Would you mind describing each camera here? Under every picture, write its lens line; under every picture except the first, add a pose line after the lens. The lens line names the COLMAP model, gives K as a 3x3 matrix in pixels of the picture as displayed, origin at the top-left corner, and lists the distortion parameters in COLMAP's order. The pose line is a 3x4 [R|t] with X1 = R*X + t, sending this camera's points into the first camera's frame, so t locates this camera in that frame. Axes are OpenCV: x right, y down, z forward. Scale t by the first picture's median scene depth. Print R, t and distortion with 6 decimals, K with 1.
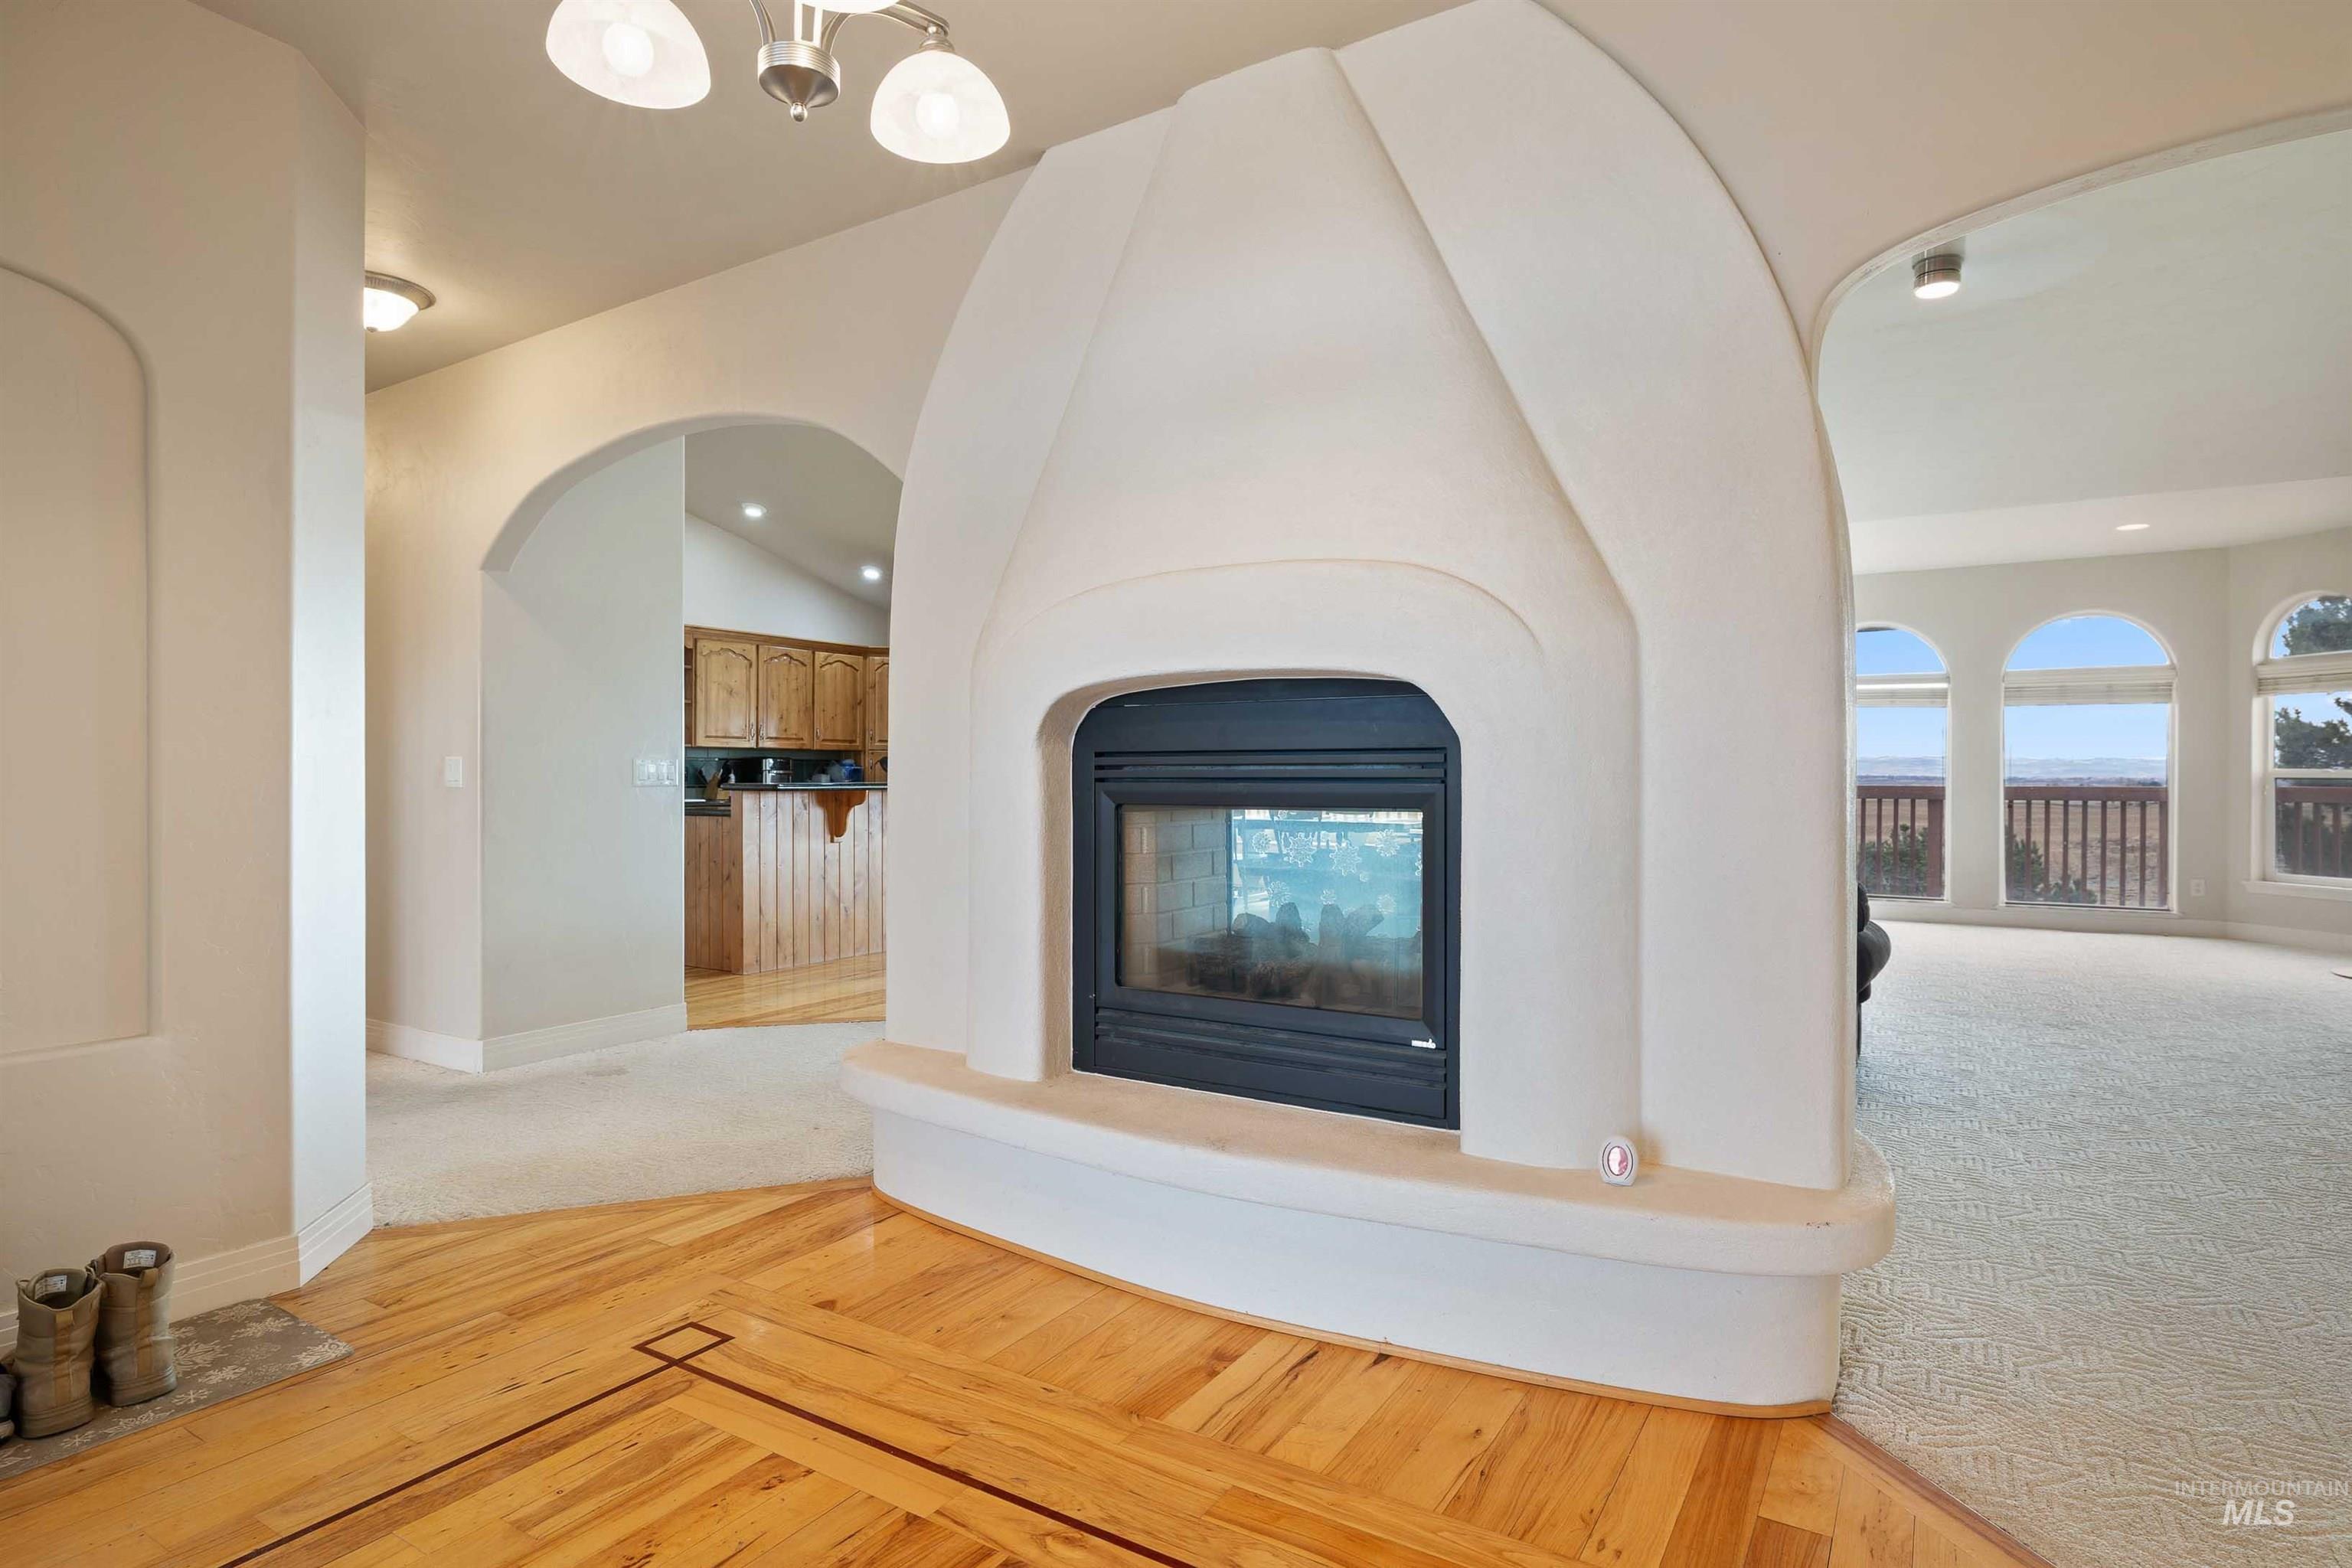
lens RADIAL K [[1230.0, 0, 1165.1], [0, 1230.0, 780.5], [0, 0, 1]] dist [-0.005046, -0.000139]
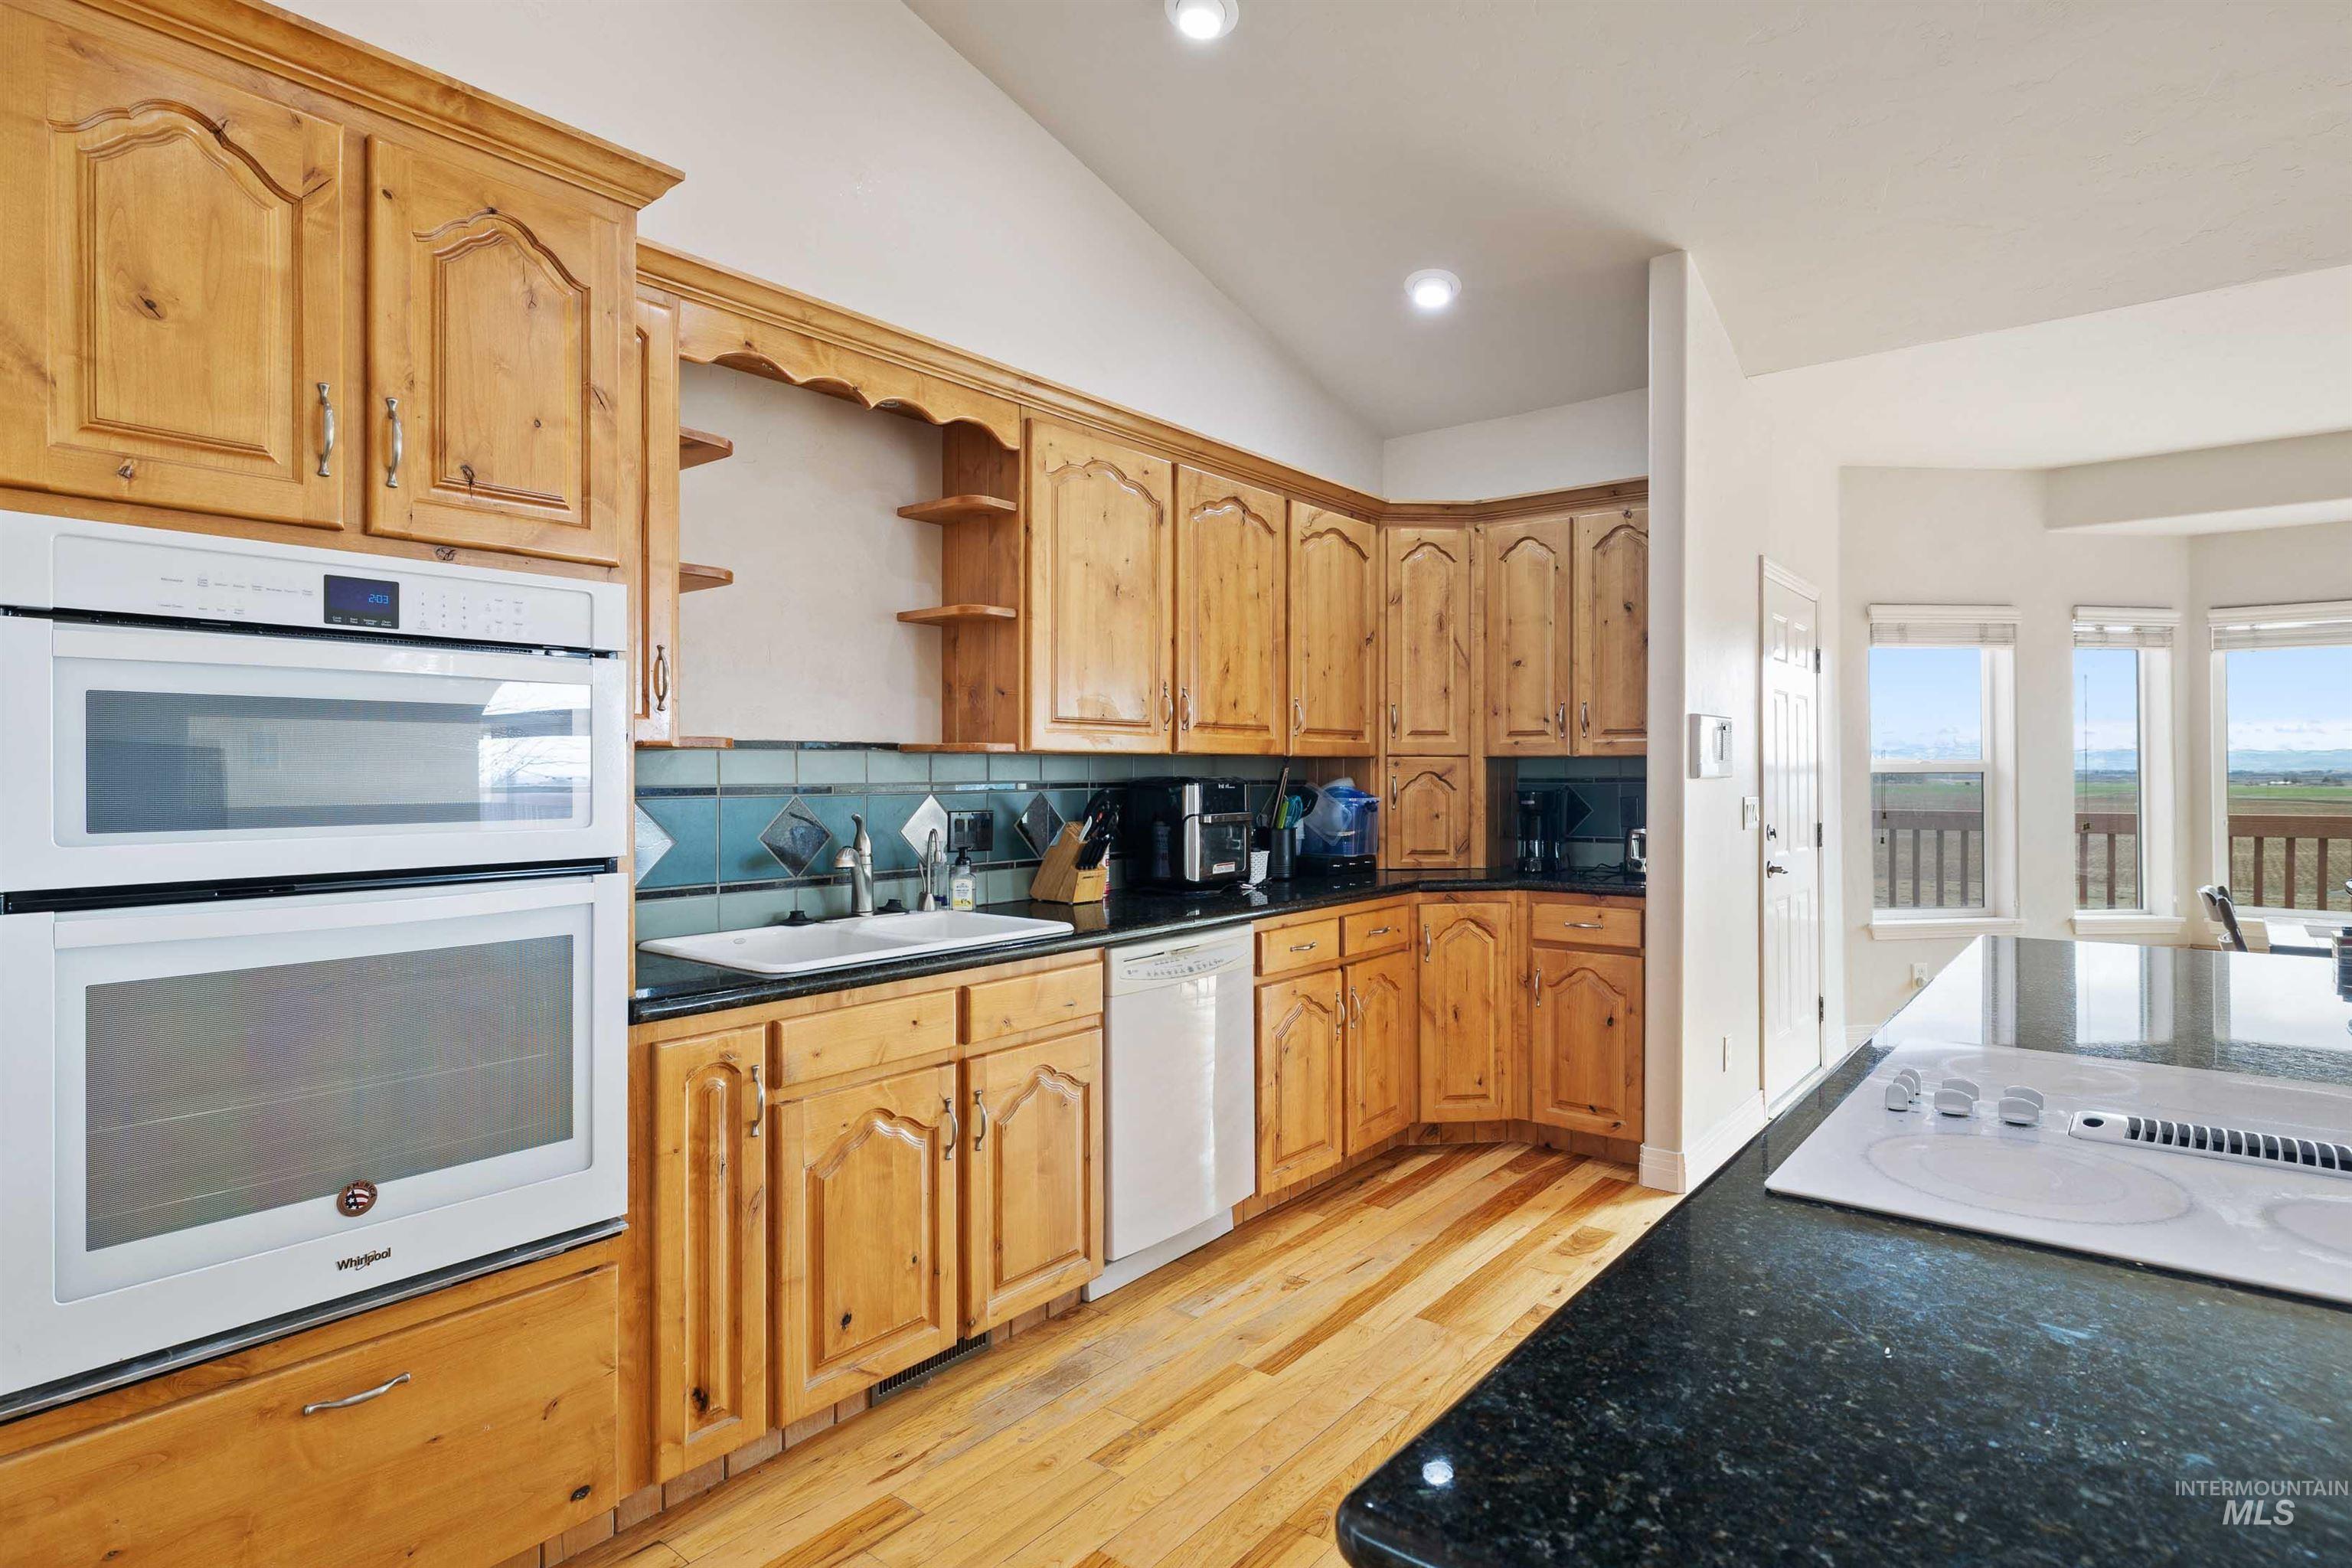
lens RADIAL K [[1215.3, 0, 1176.7], [0, 1215.3, 777.4], [0, 0, 1]] dist [0.013332, -0.000224]
pose [[0.994037, -0.009803, -0.108603, -0.285580], [0.009309, 0.999944, -0.005051, -0.017378], [0.108646, 0.004010, 0.994072, 0.633982]]
